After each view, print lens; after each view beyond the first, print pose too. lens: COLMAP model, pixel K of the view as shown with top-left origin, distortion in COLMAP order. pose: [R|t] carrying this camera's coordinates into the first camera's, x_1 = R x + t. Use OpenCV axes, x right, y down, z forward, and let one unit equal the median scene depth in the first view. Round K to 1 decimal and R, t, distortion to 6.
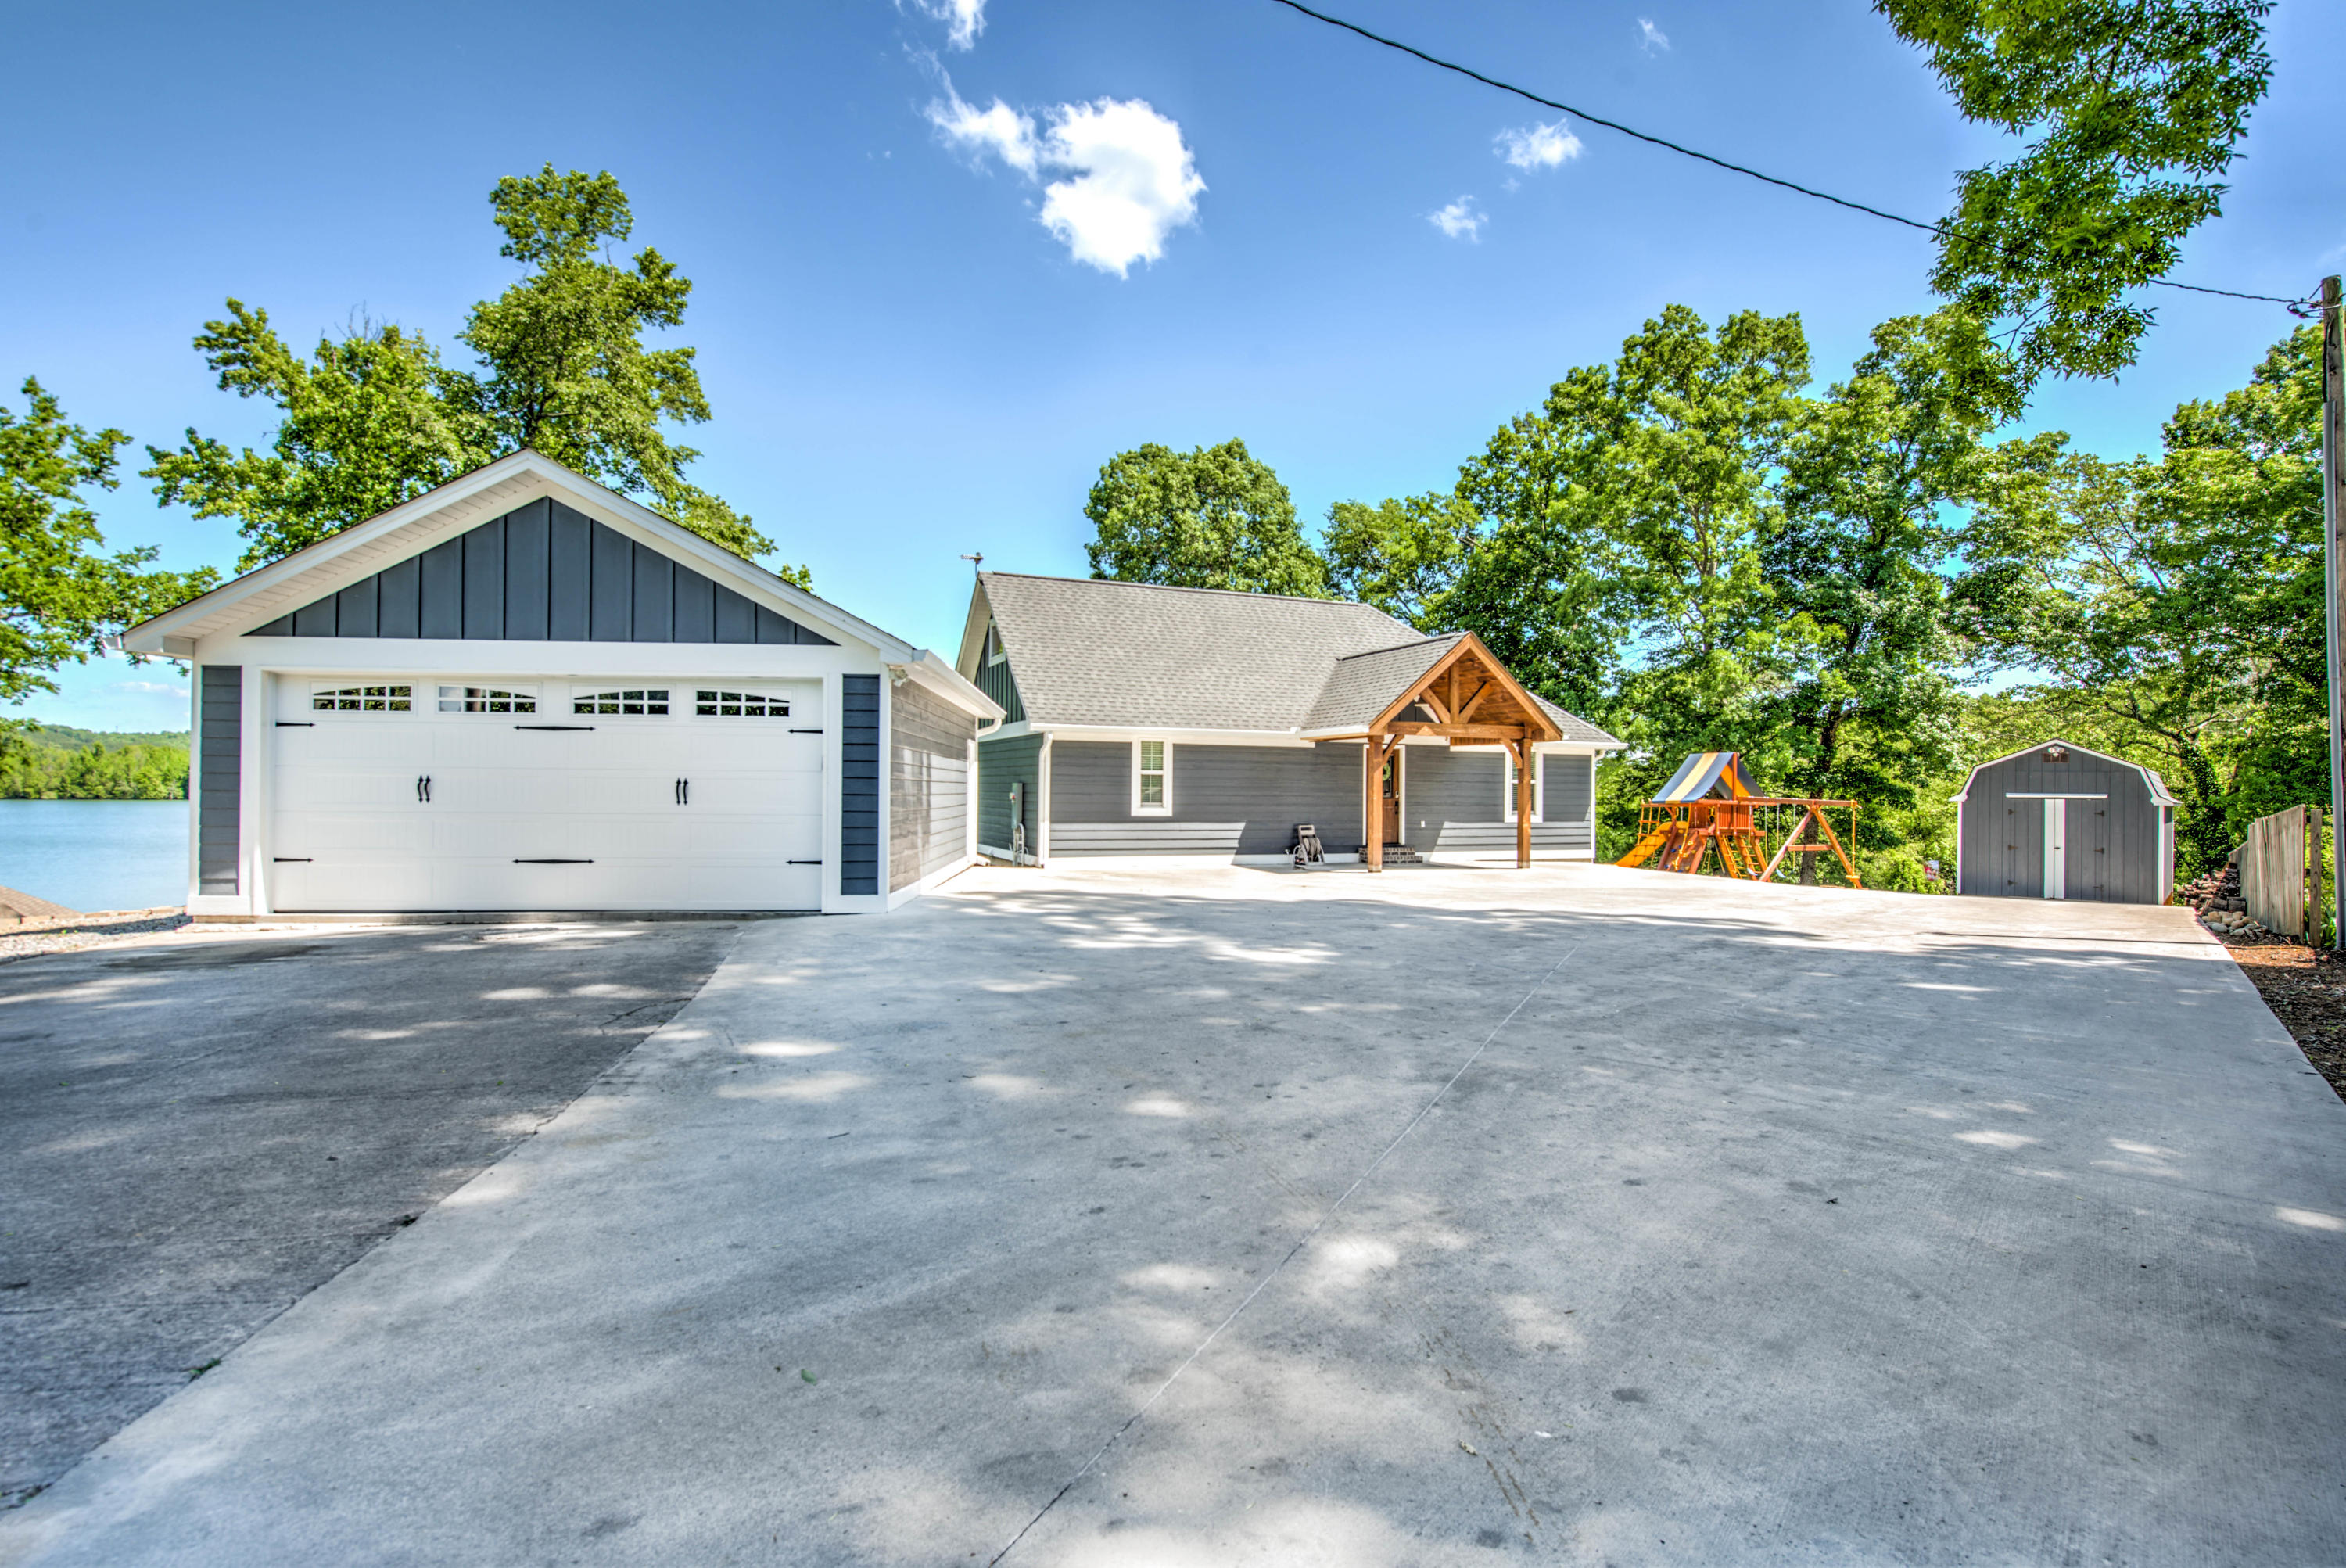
lens RADIAL K [[1140.6, 0, 1173.1], [0, 1140.6, 768.3], [0, 0, 1]] dist [-0.004383, 0.000021]
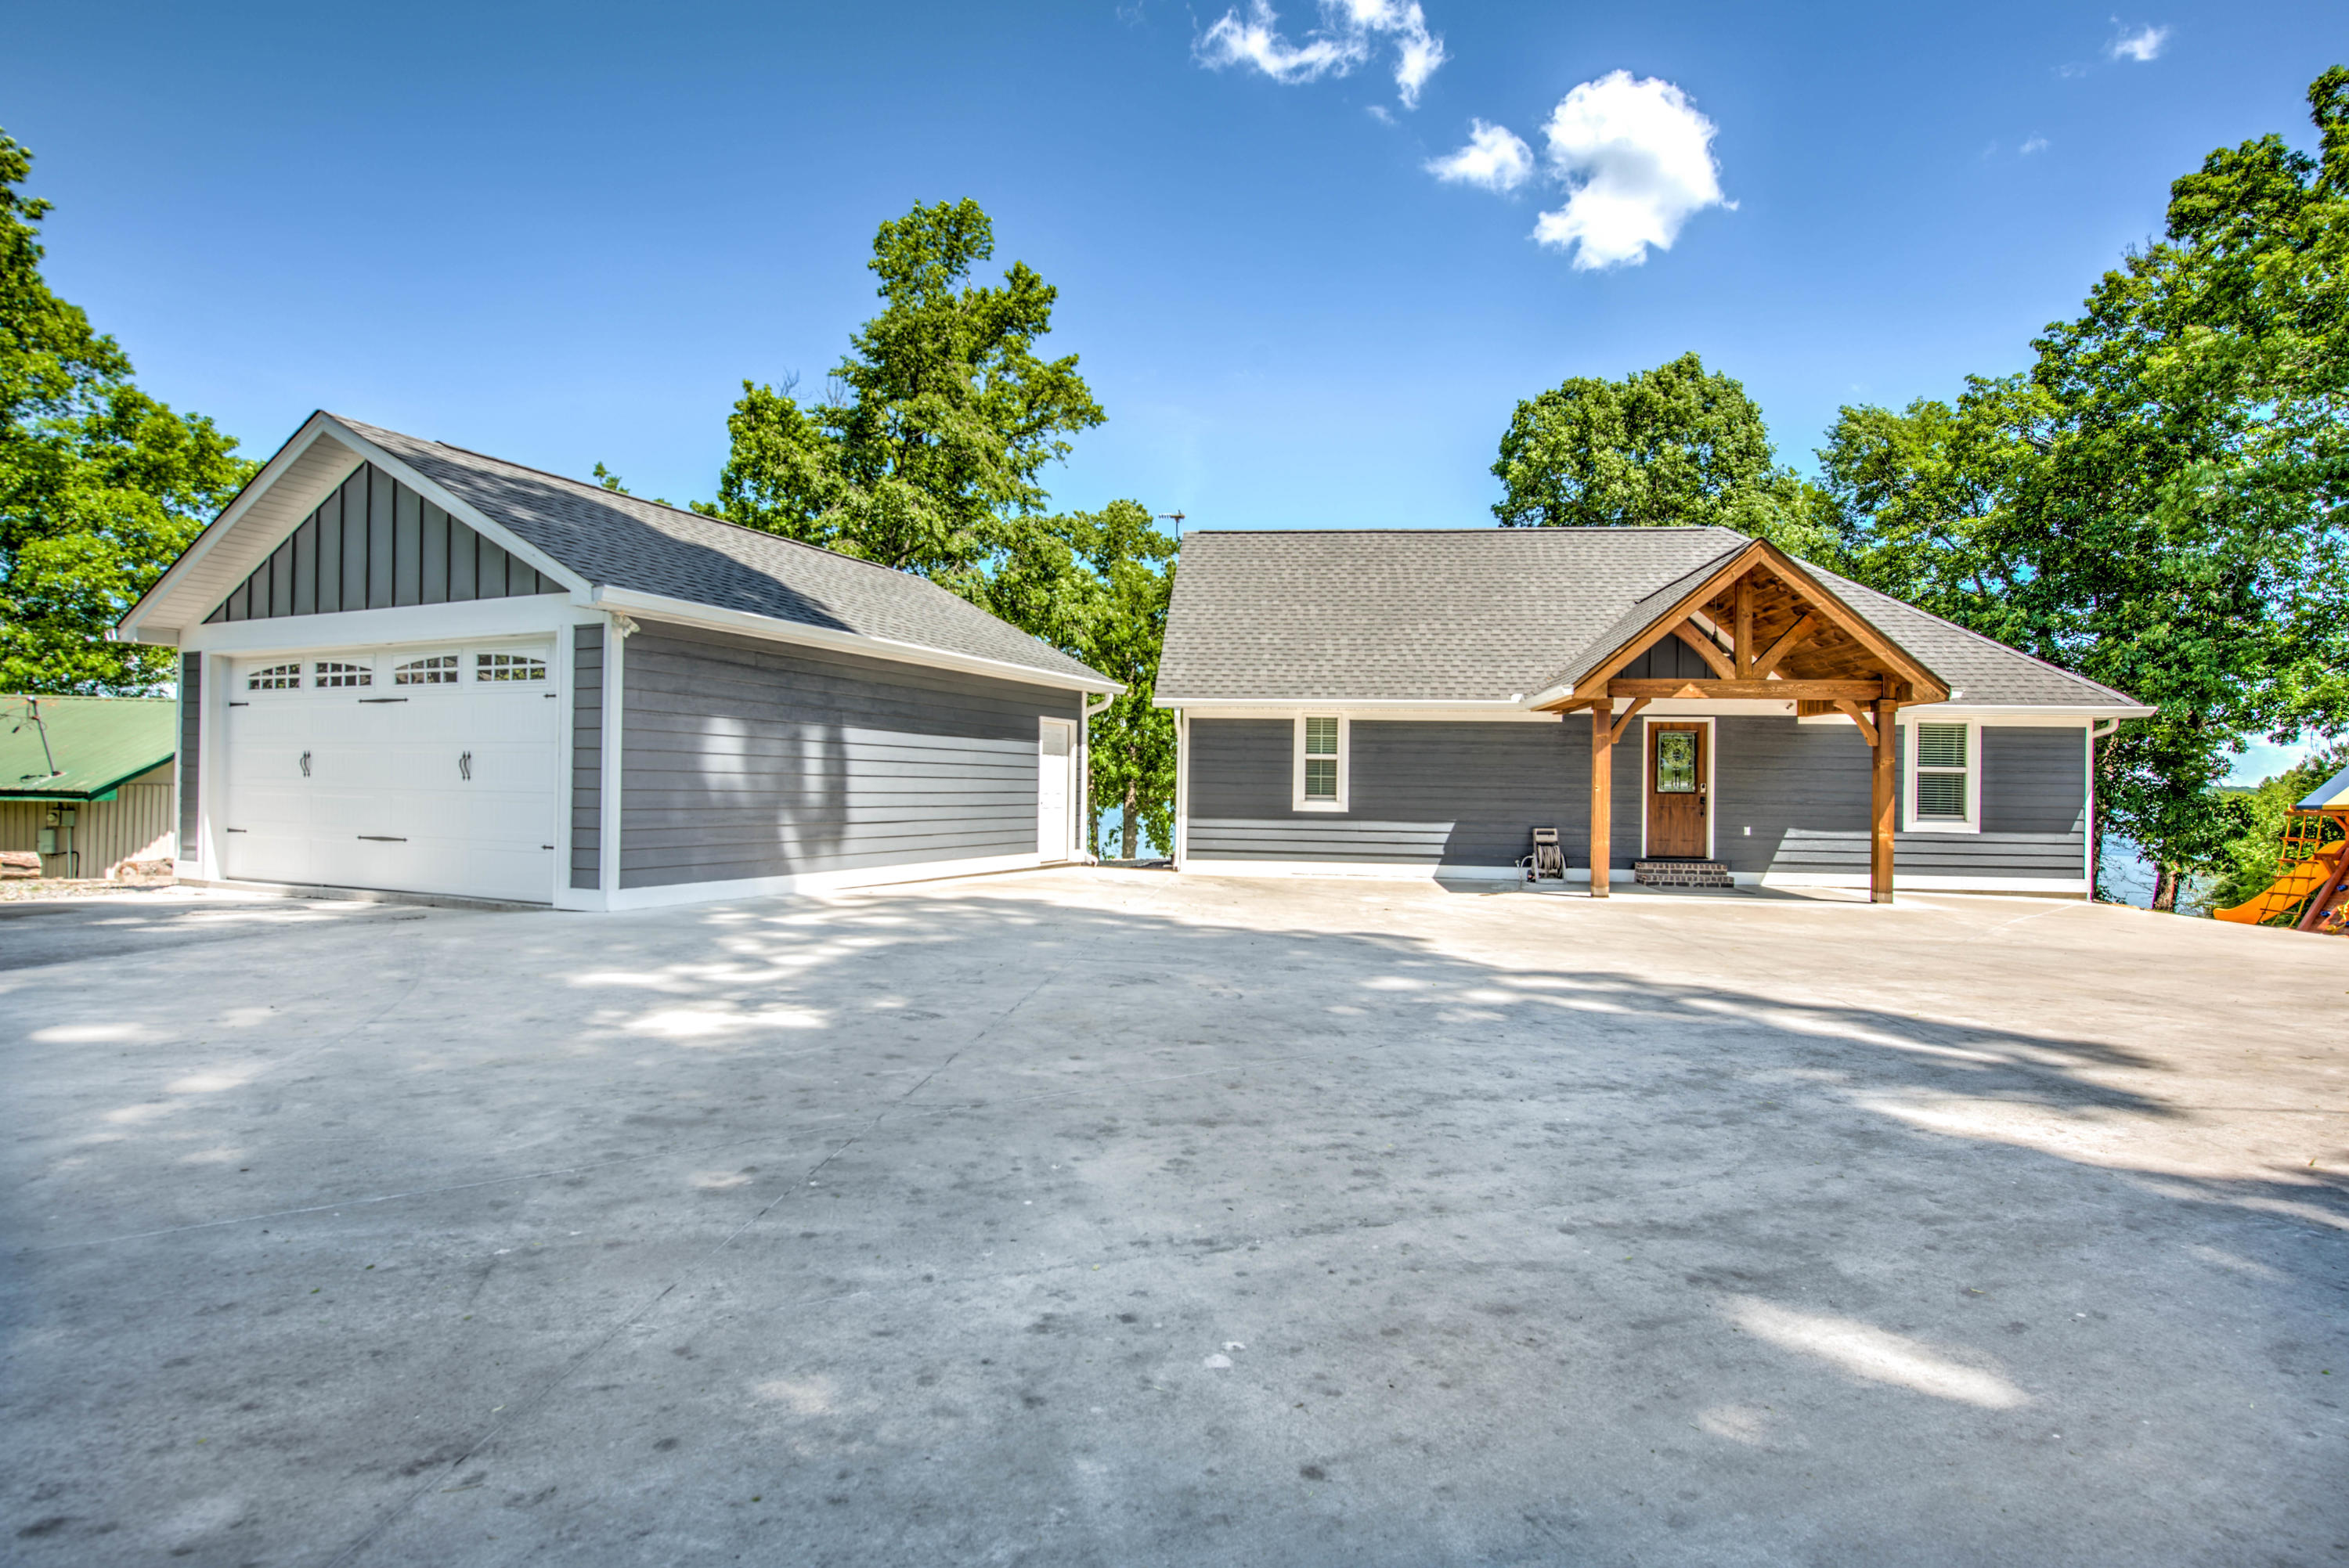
lens RADIAL K [[1141.9, 0, 1173.7], [0, 1141.9, 770.5], [0, 0, 1]] dist [-0.004383, 0.000021]
pose [[0.876118, -0.002637, -0.482089, 0.267767], [0.001848, 0.999996, -0.002111, 0.014341], [0.482093, 0.000958, 0.876120, 0.251162]]
